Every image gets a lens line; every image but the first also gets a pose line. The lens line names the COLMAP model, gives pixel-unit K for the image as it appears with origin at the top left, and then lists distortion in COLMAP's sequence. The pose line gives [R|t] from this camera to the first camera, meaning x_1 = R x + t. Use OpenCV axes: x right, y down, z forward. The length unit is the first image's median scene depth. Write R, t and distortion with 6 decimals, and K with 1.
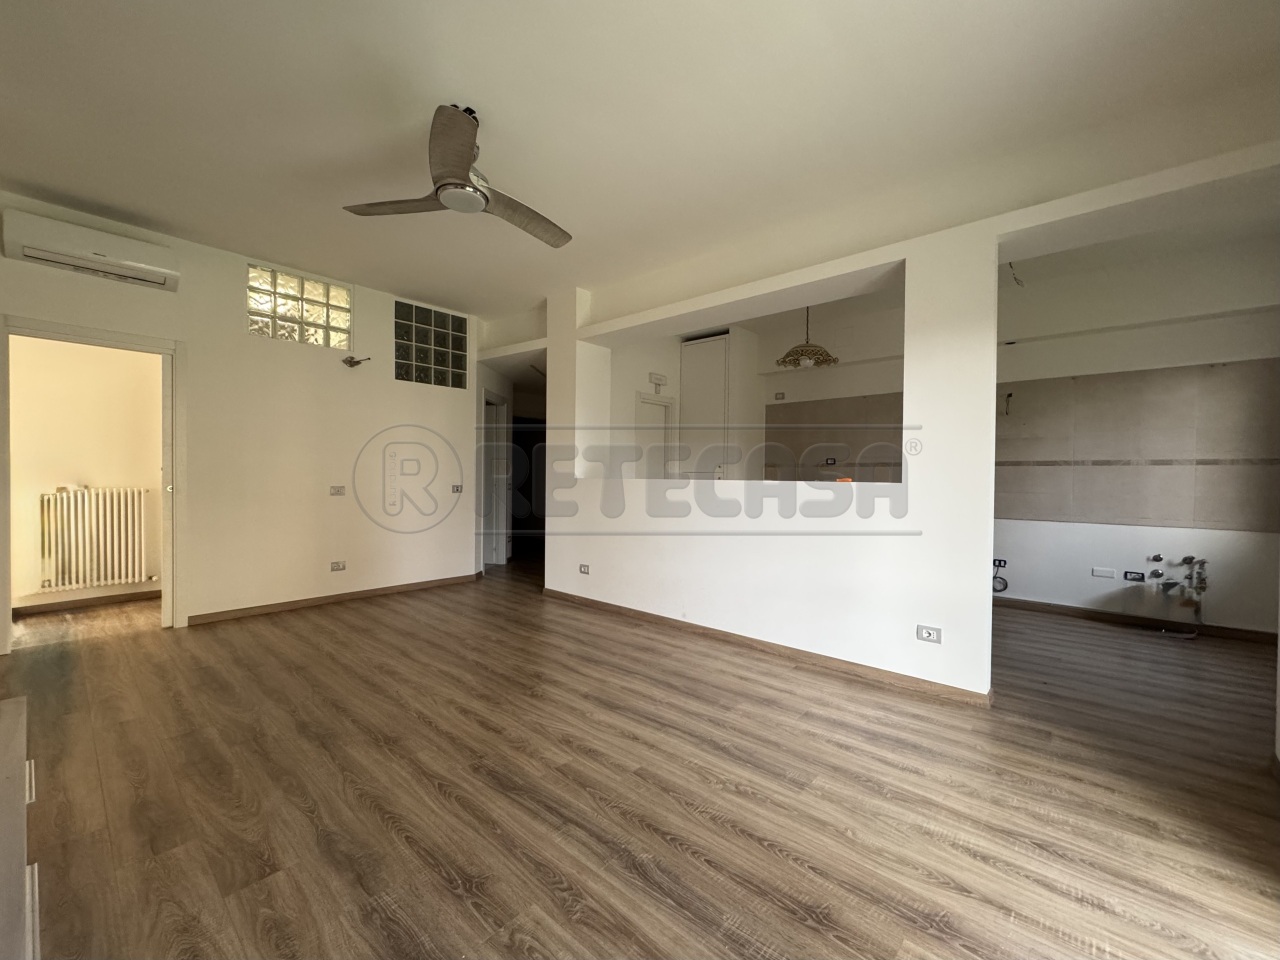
lens RADIAL K [[508.0, 0, 639.4], [0, 508.0, 500.6], [0, 0, 1]] dist [-0.001506, 0.000760]
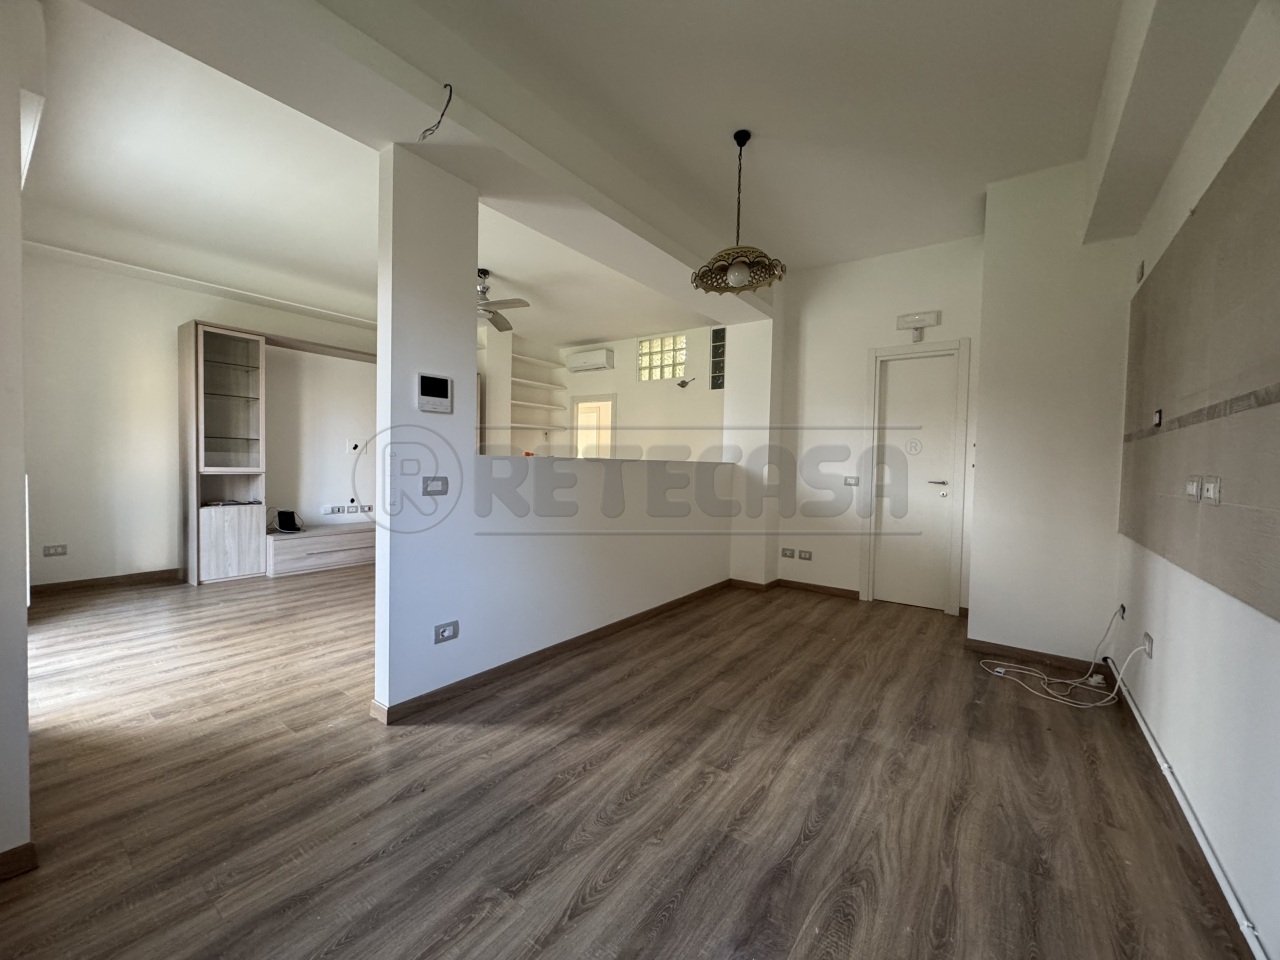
lens RADIAL K [[508.0, 0, 640.5], [0, 508.0, 476.7], [0, 0, 1]] dist [-0.001506, 0.000760]
pose [[0.098696, 0.019171, -0.994933, 1.754488], [-0.069757, 0.997488, 0.012301, -0.031373], [0.992670, 0.068190, 0.099785, 1.497171]]
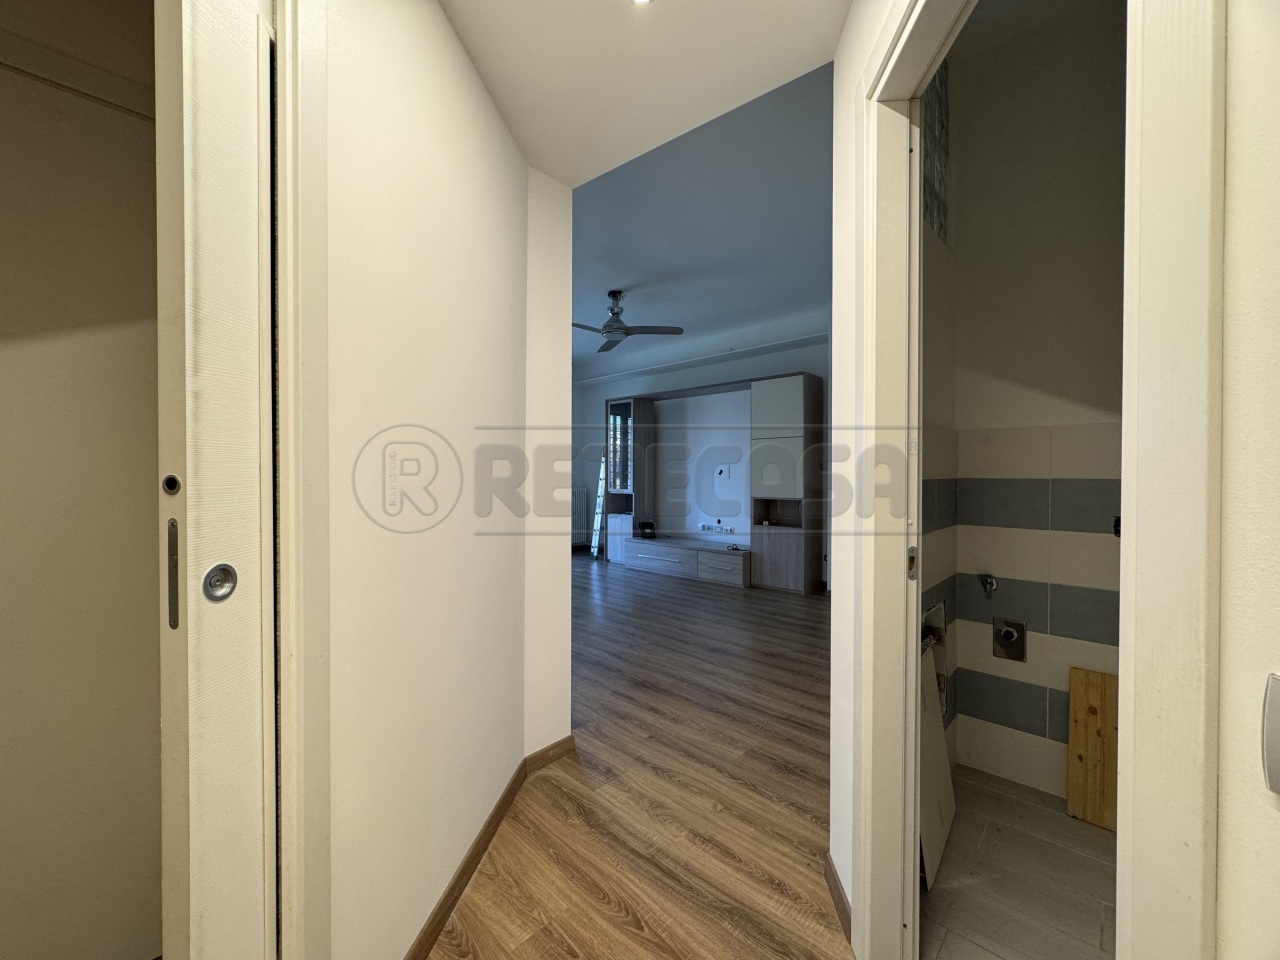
lens RADIAL K [[508.0, 0, 638.1], [0, 508.0, 481.1], [0, 0, 1]] dist [-0.001506, 0.000760]
pose [[-0.998806, -0.015773, 0.046238, -0.562310], [-0.012954, 0.998076, 0.060639, -0.161777], [-0.047106, 0.059967, -0.997088, 3.088772]]
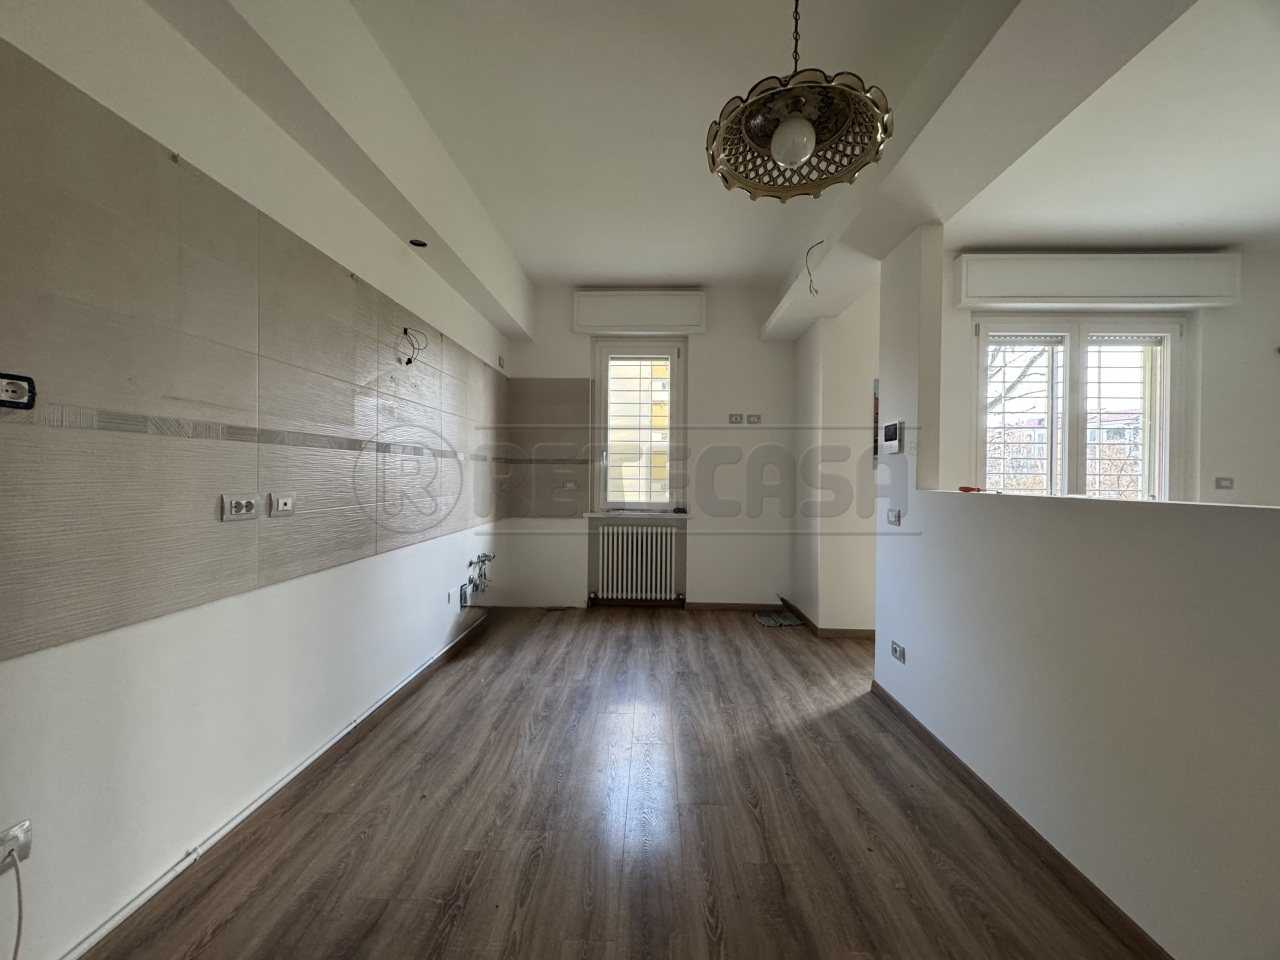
lens RADIAL K [[508.0, 0, 639.5], [0, 508.0, 477.7], [0, 0, 1]] dist [-0.001506, 0.000760]
pose [[-0.645518, -0.021667, 0.763438, 0.242278], [0.017825, 0.998898, 0.043421, -0.121053], [-0.763537, 0.041637, -0.644420, 2.364622]]
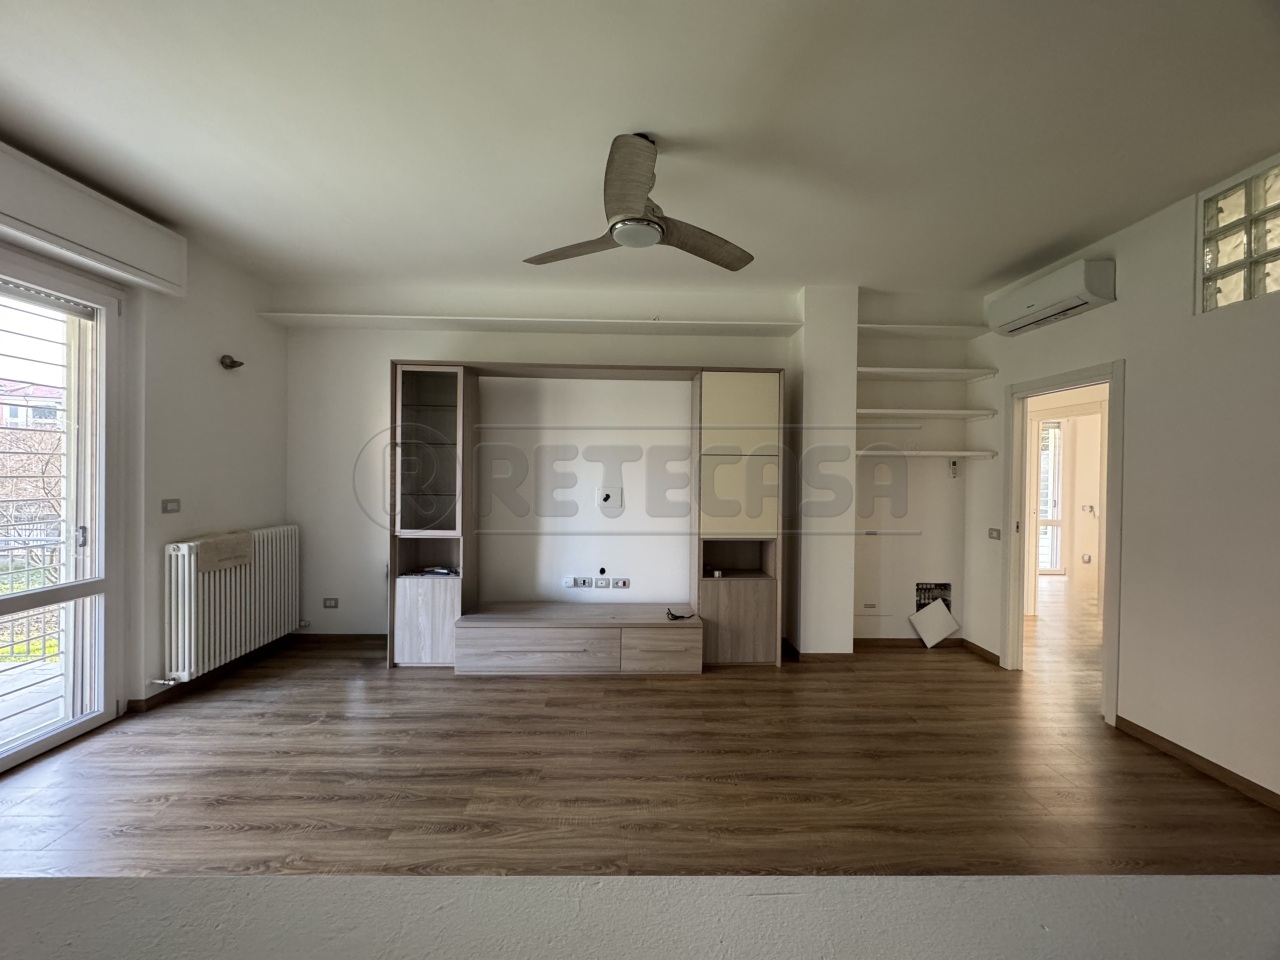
lens RADIAL K [[508.0, 0, 639.2], [0, 508.0, 478.1], [0, 0, 1]] dist [-0.001506, 0.000760]
pose [[-0.732915, -0.015959, -0.680133, 0.280529], [-0.055178, 0.997826, 0.036046, -0.192629], [0.678079, 0.063947, -0.732202, 1.756016]]
